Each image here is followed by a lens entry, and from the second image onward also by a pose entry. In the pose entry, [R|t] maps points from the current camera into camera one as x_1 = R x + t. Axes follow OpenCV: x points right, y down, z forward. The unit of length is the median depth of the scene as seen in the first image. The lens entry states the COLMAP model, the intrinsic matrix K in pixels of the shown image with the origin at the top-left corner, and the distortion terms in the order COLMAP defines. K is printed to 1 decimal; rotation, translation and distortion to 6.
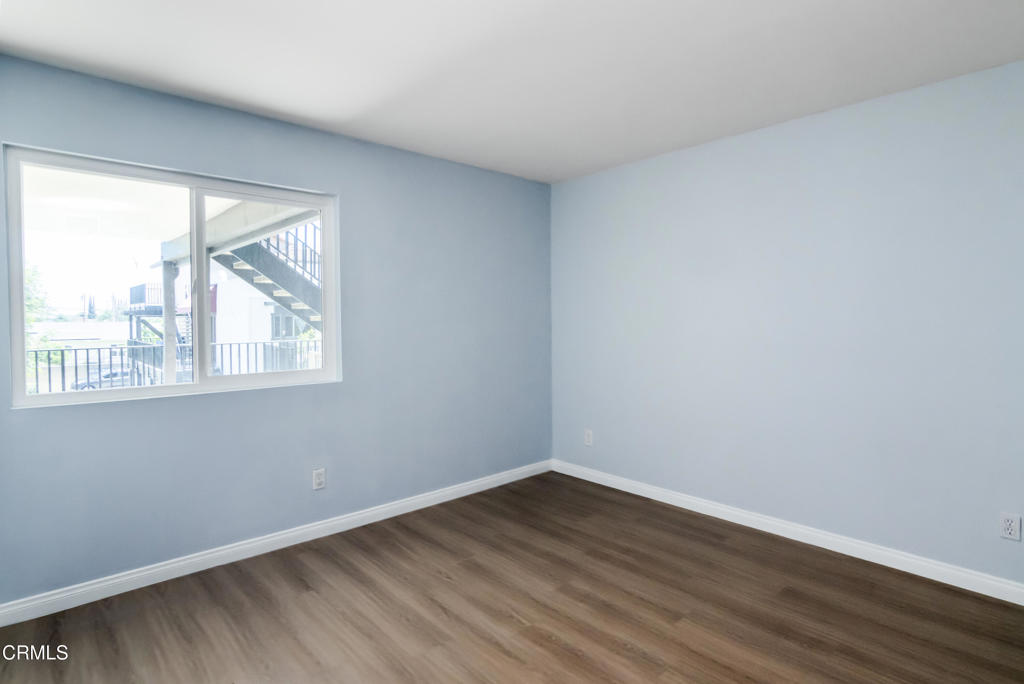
lens RADIAL K [[536.7, 0, 512.8], [0, 536.7, 325.3], [0, 0, 1]] dist [-0.025177, -0.000327]
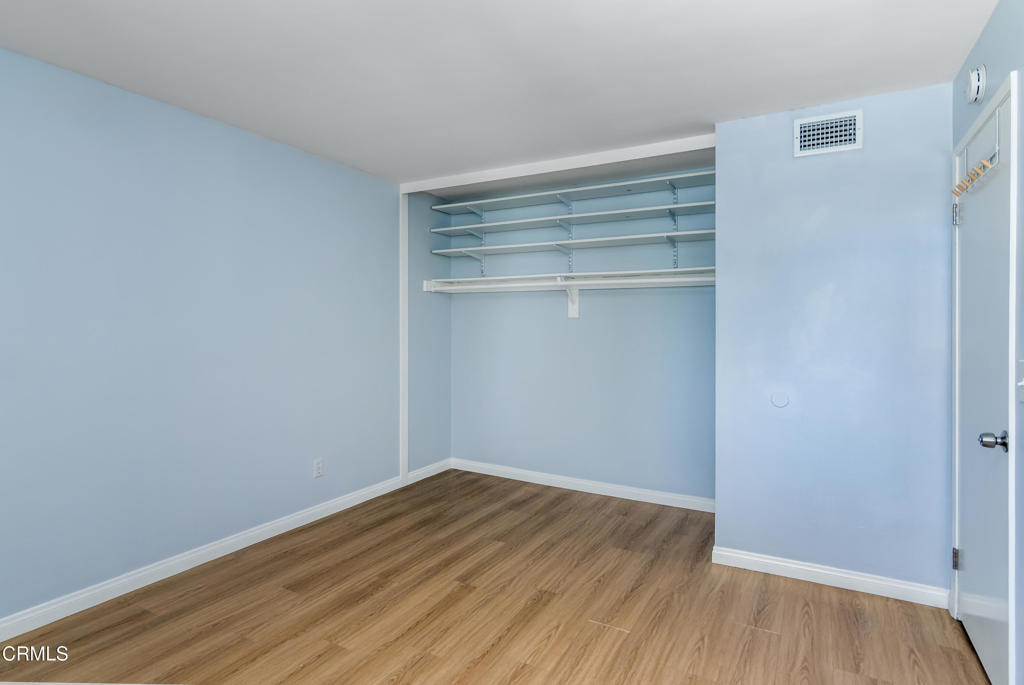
lens RADIAL K [[536.7, 0, 512.8], [0, 536.7, 325.8], [0, 0, 1]] dist [-0.025177, -0.000327]
pose [[-0.317293, 0.001572, 0.948326, -0.657673], [0.027531, 0.999592, 0.007555, -0.005264], [-0.947928, 0.028506, -0.317207, 0.989313]]
